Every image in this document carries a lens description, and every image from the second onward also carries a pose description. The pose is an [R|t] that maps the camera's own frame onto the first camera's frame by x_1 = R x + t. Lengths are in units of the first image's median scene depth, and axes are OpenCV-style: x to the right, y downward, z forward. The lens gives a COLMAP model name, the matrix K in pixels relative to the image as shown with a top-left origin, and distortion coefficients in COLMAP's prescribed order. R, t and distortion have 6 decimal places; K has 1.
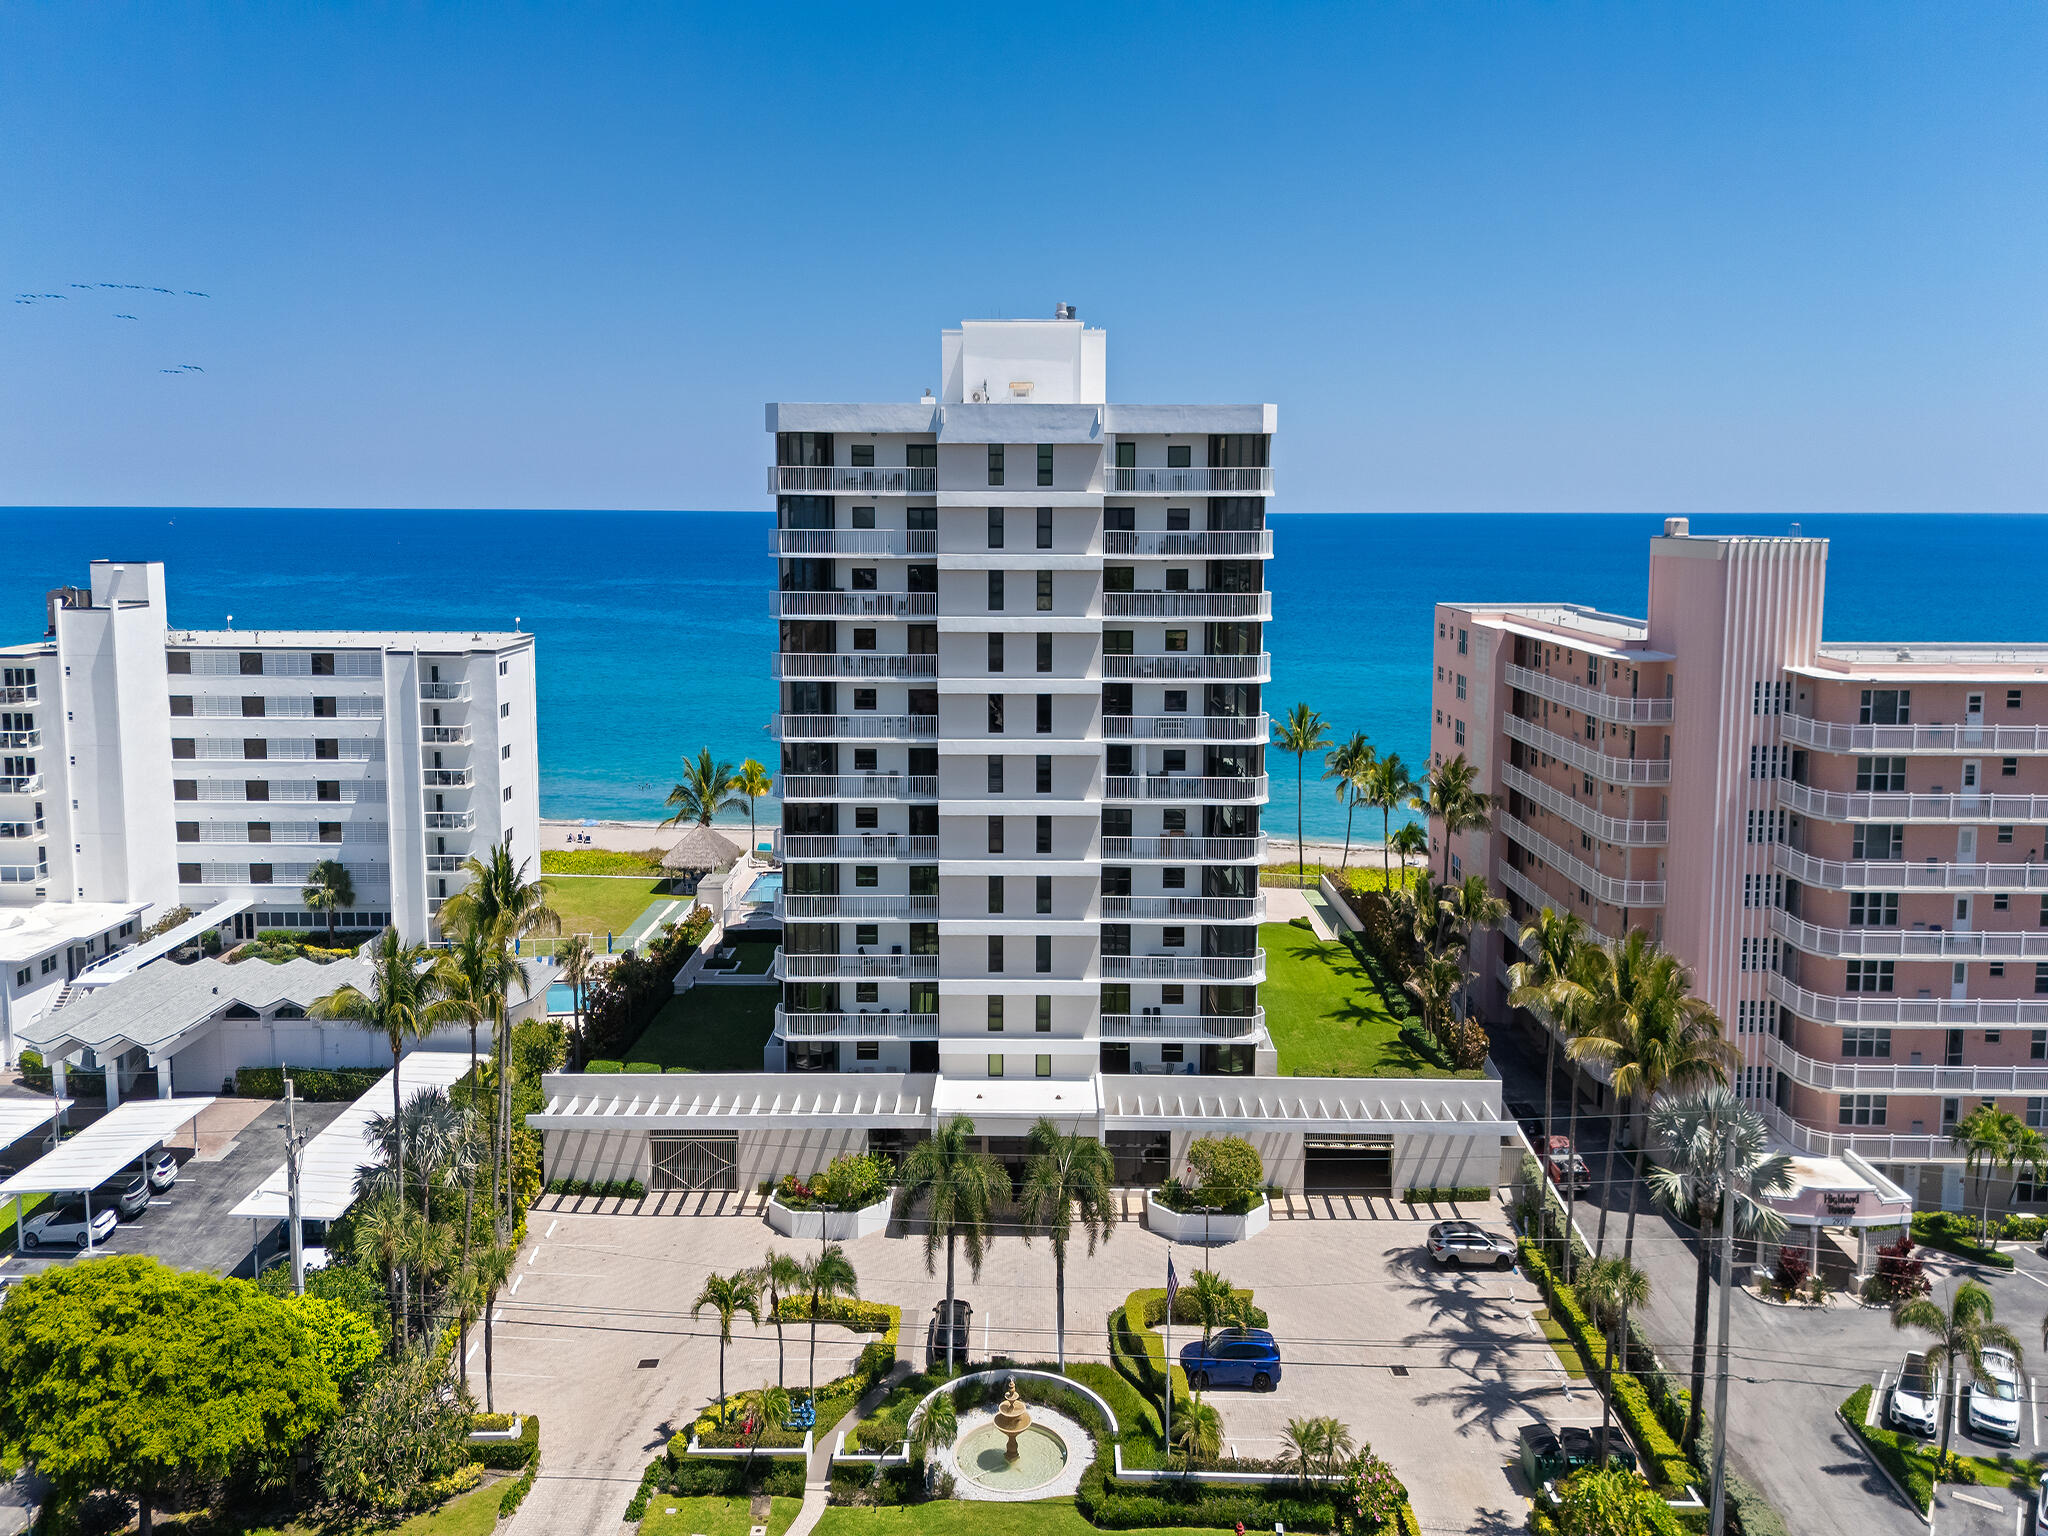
lens RADIAL K [[1487.1, 0, 989.2], [0, 1487.1, 635.8], [0, 0, 1]] dist [0.075633, -0.040153]
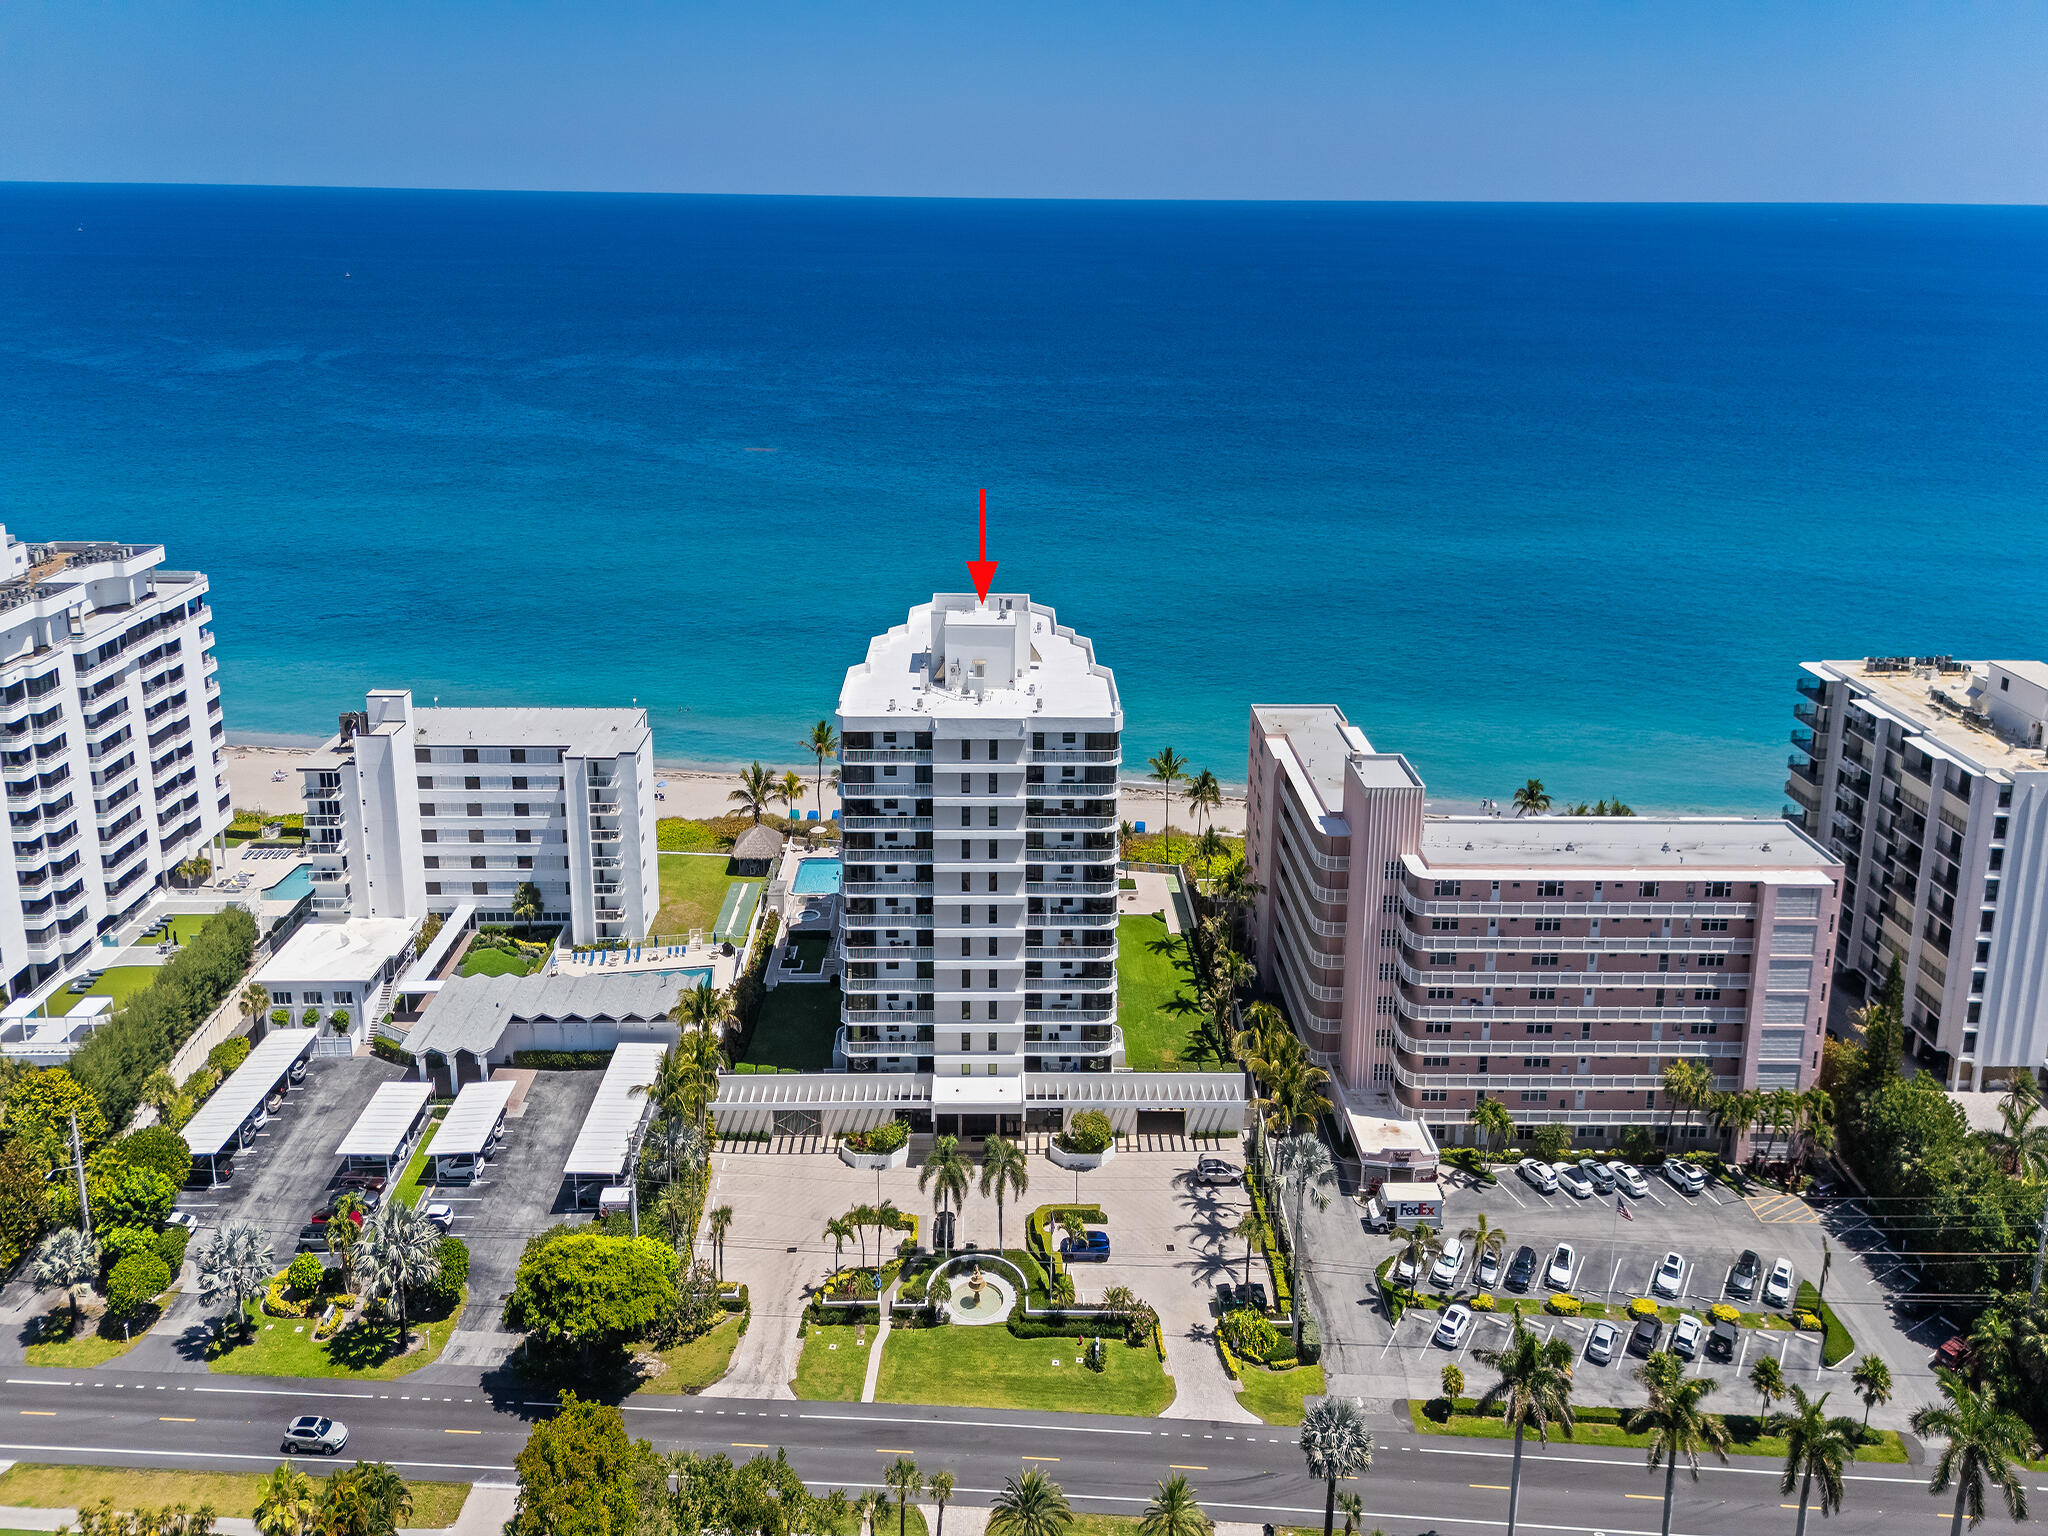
lens RADIAL K [[1521.2, 0, 975.7], [0, 1521.2, 501.9], [0, 0, 1]] dist [0.084918, 0.002943]
pose [[0.999728, -0.003612, 0.023054, -0.025017], [0.000963, 0.993493, 0.113889, -0.622598], [-0.023315, -0.113836, 0.993226, -0.784931]]
